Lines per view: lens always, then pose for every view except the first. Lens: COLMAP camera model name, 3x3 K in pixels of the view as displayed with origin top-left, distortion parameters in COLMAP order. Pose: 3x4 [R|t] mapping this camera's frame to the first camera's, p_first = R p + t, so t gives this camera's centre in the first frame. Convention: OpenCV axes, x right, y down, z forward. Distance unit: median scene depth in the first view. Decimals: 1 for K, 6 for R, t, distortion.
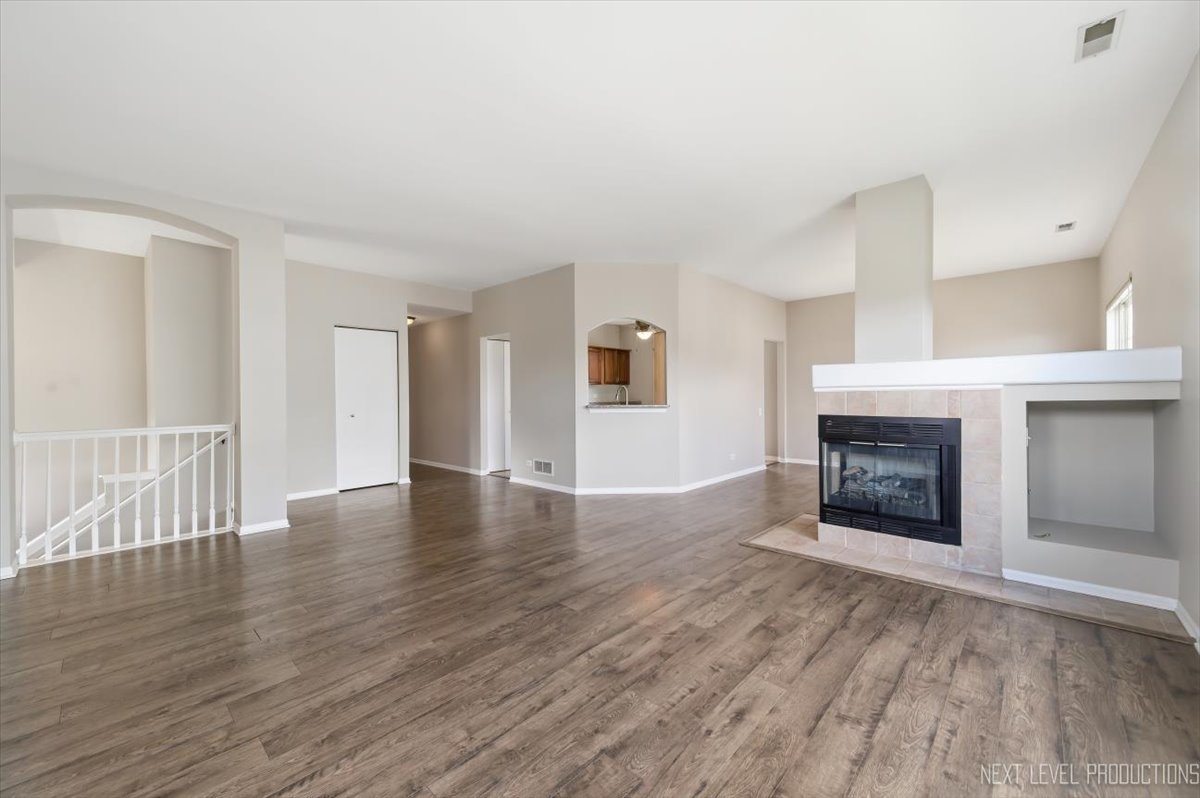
lens RADIAL K [[465.6, 0, 604.8], [0, 465.6, 398.0], [0, 0, 1]] dist [0.008879, -0.001261]
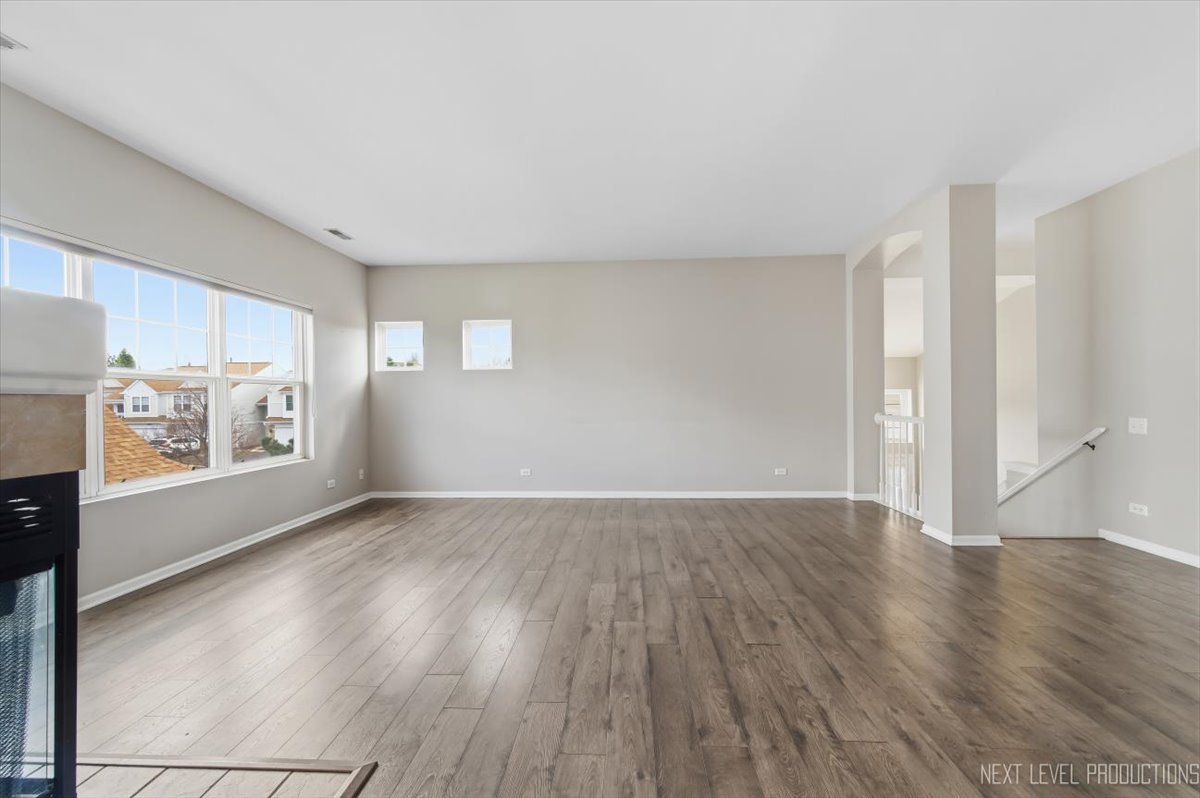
lens RADIAL K [[465.6, 0, 600.5], [0, 465.6, 405.7], [0, 0, 1]] dist [0.008879, -0.001261]
pose [[-0.775174, 0.027755, -0.631138, 0.462464], [0.014794, 0.999558, 0.025786, -0.008981], [0.631574, 0.010652, -0.775242, 1.725416]]
